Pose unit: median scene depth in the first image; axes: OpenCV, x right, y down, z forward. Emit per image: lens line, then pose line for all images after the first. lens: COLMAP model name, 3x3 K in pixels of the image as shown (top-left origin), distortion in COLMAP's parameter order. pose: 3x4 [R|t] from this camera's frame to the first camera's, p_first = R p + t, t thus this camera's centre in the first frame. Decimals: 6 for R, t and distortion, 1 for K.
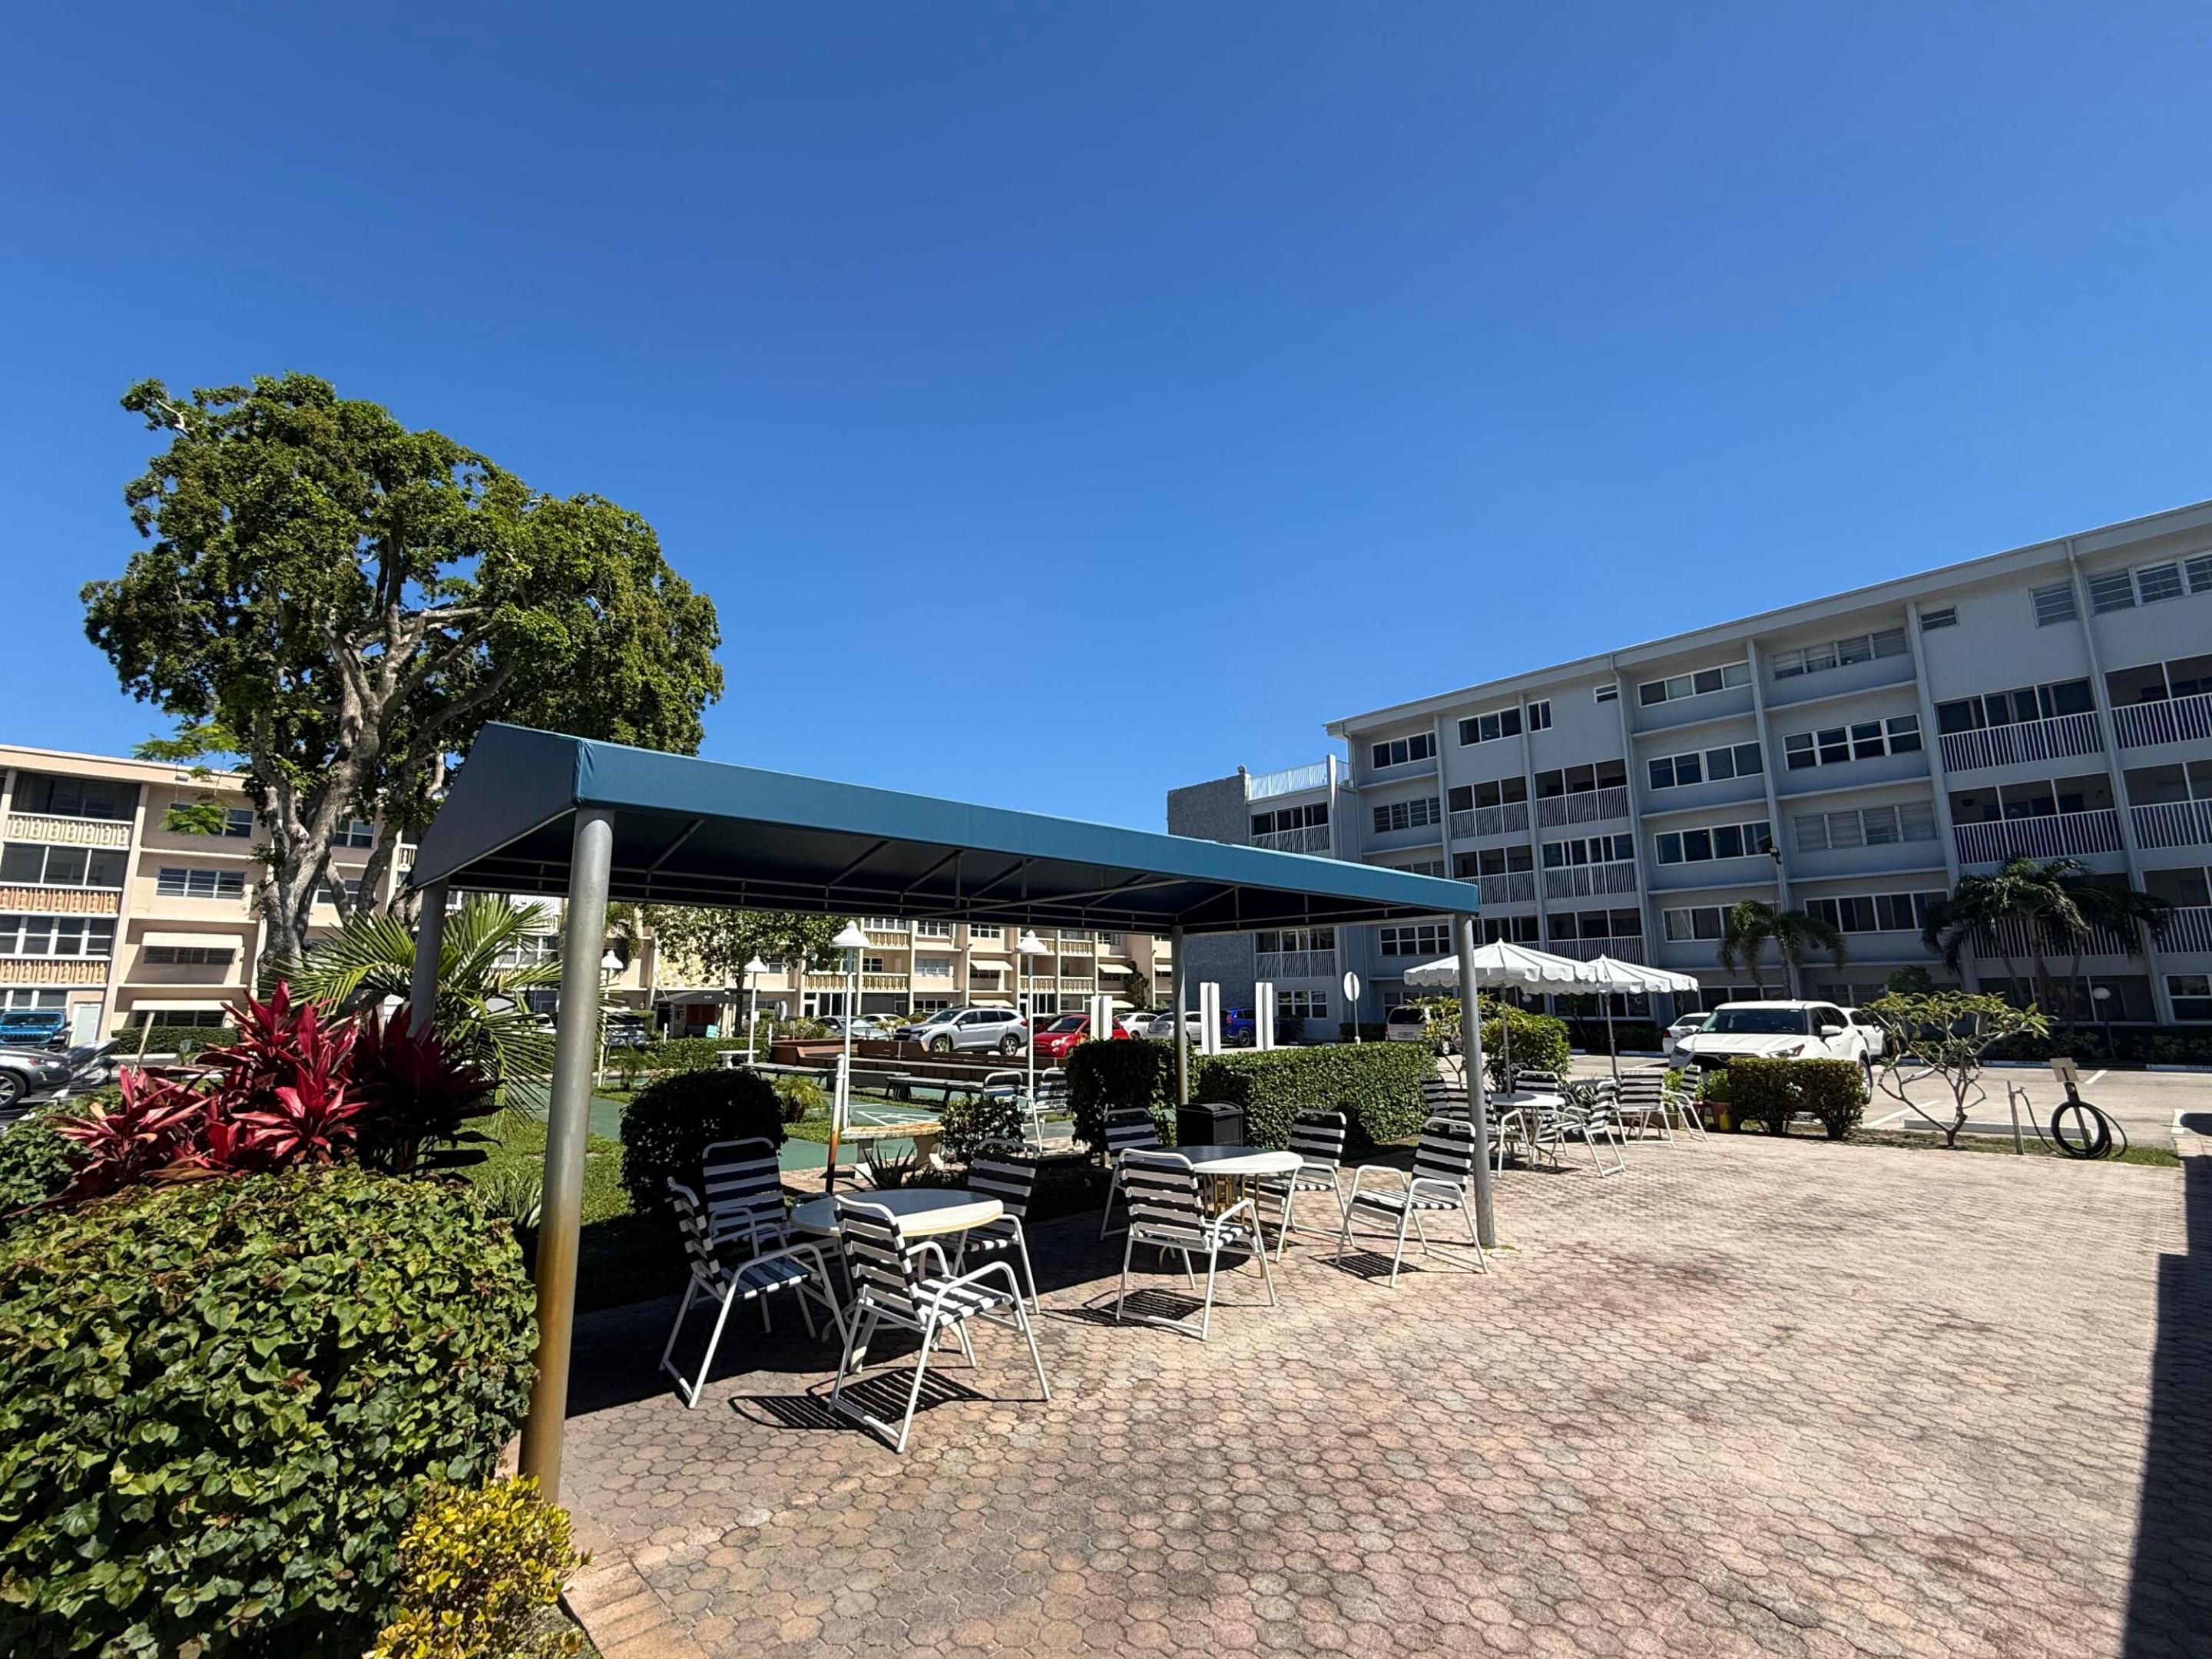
lens RADIAL K [[987.7, 0, 1108.4], [0, 987.7, 833.5], [0, 0, 1]] dist [0.005017, -0.000166]
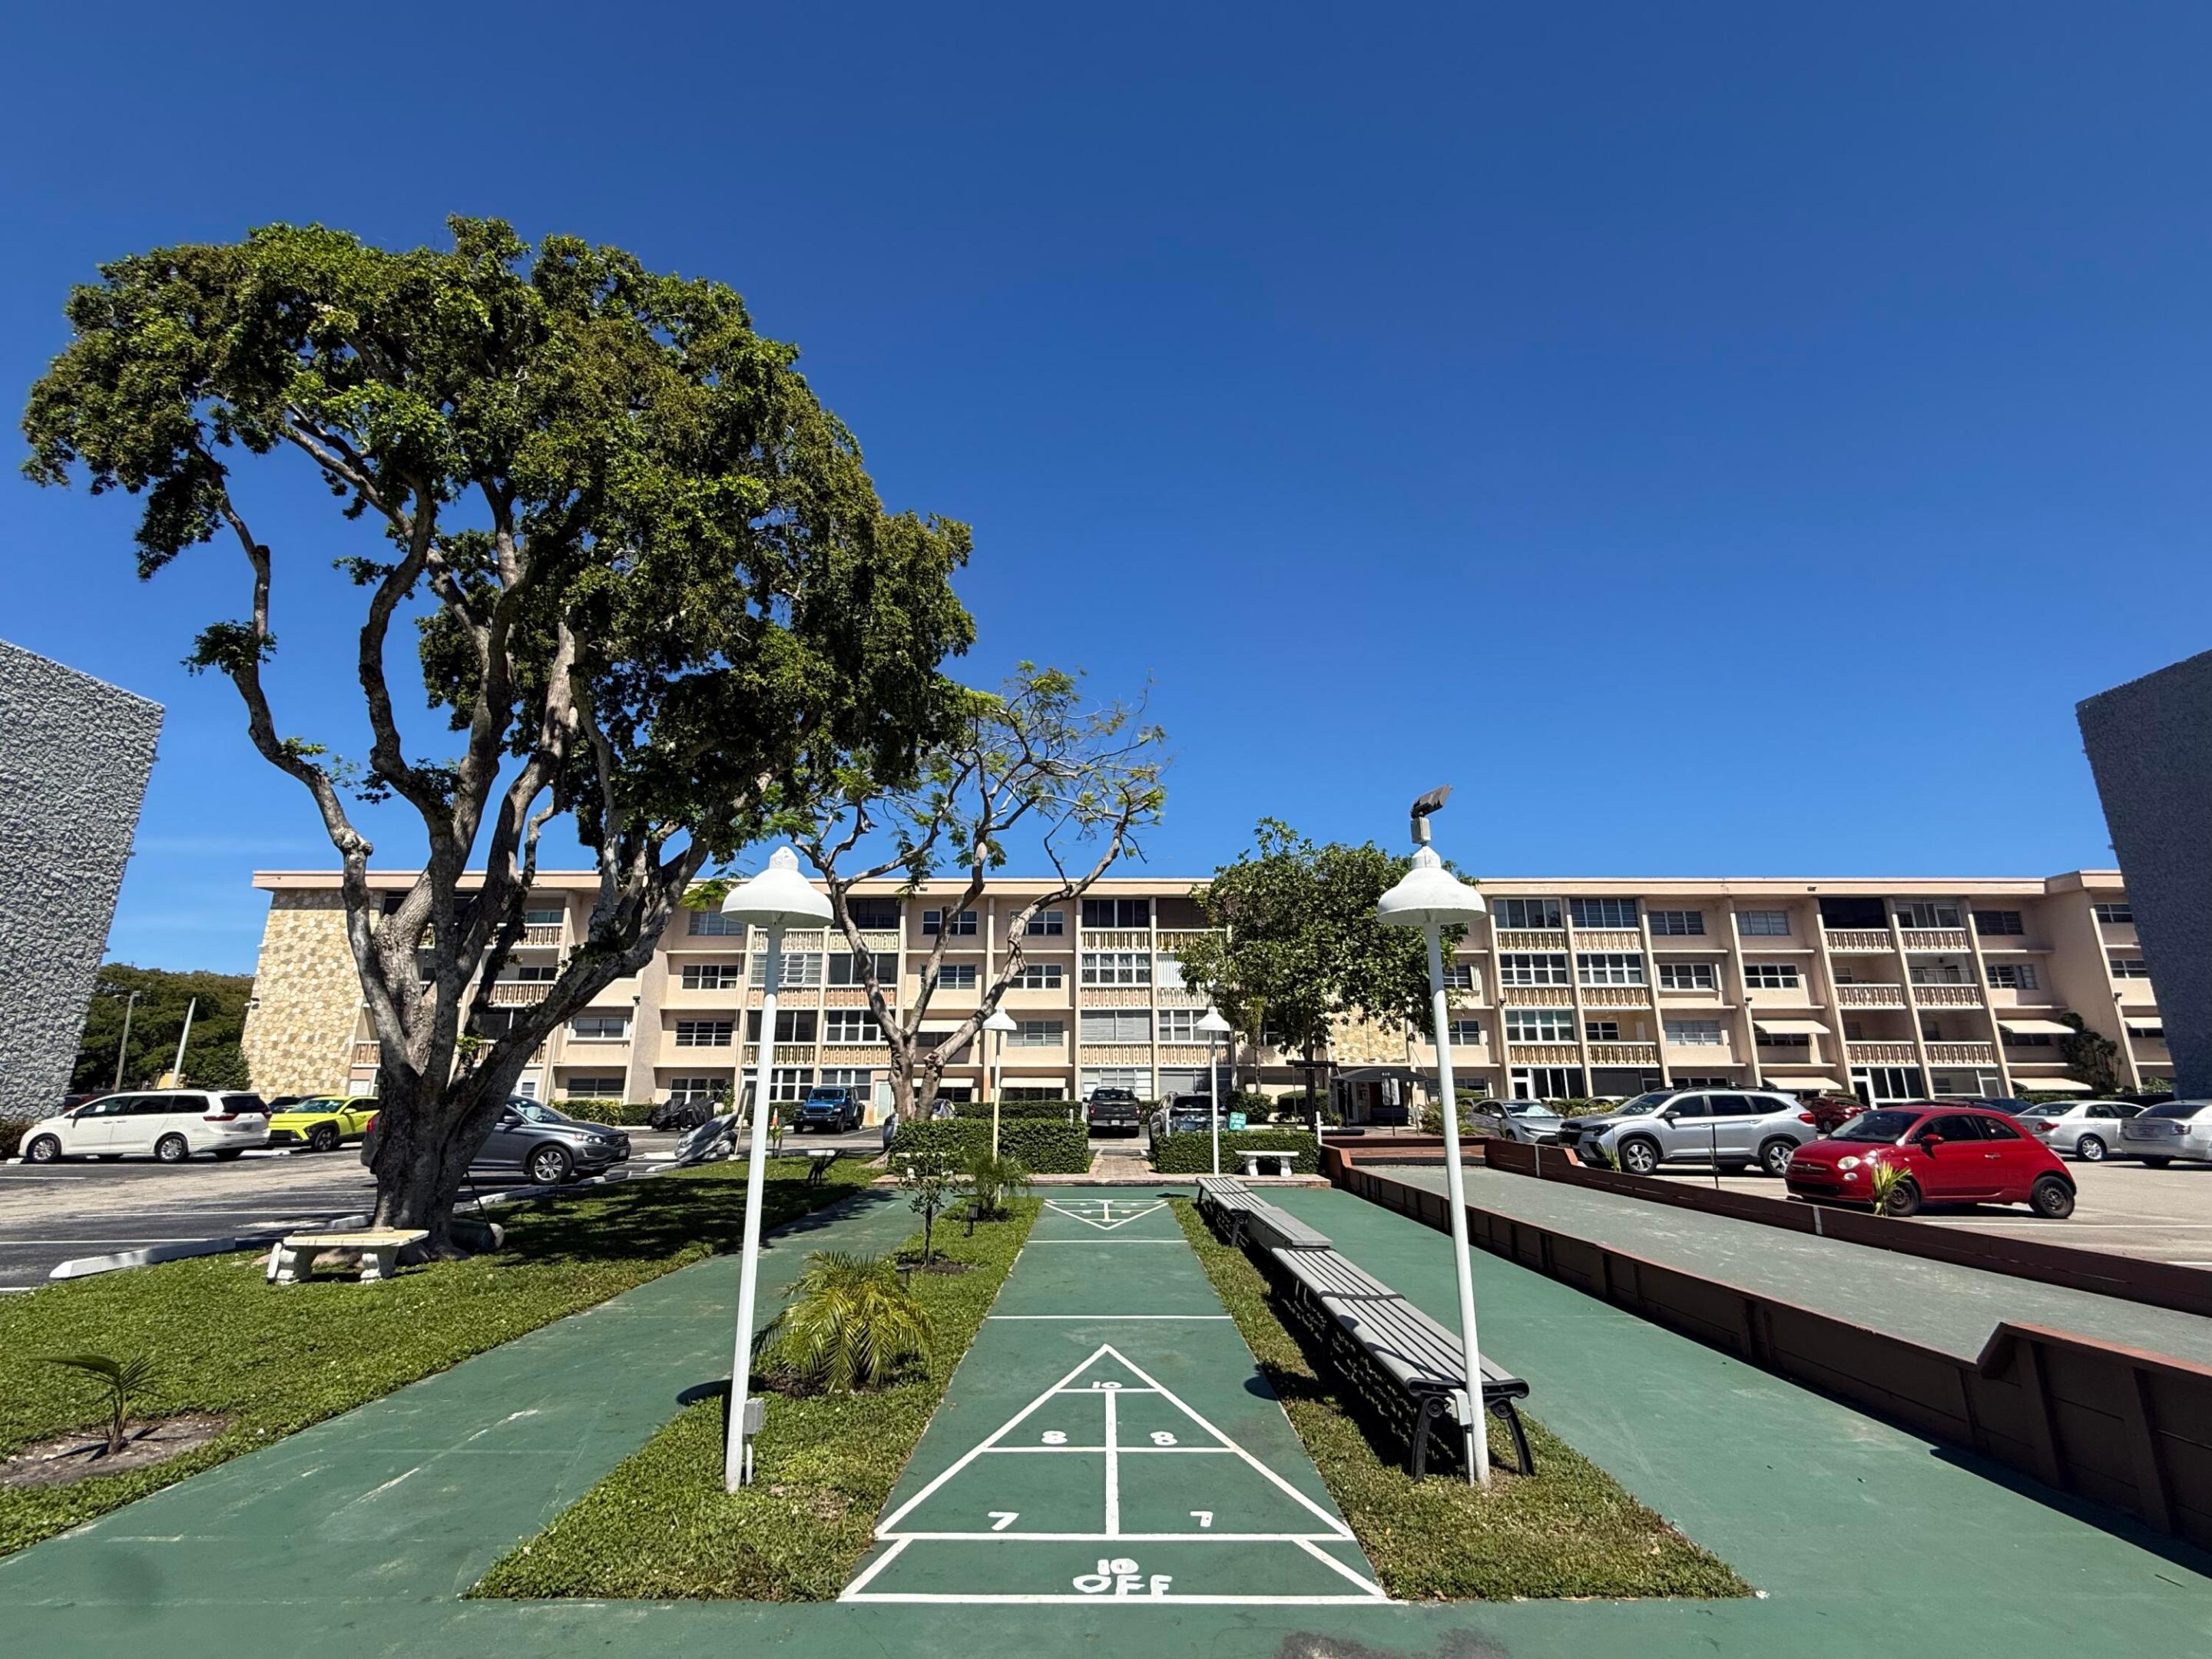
lens RADIAL K [[987.7, 0, 1112.7], [0, 987.7, 824.2], [0, 0, 1]] dist [0.005017, -0.000166]
pose [[0.733982, -0.171145, -0.657252, 0.015573], [0.115117, 0.985077, -0.127952, 0.027255], [0.669342, 0.018253, 0.742730, 0.159847]]
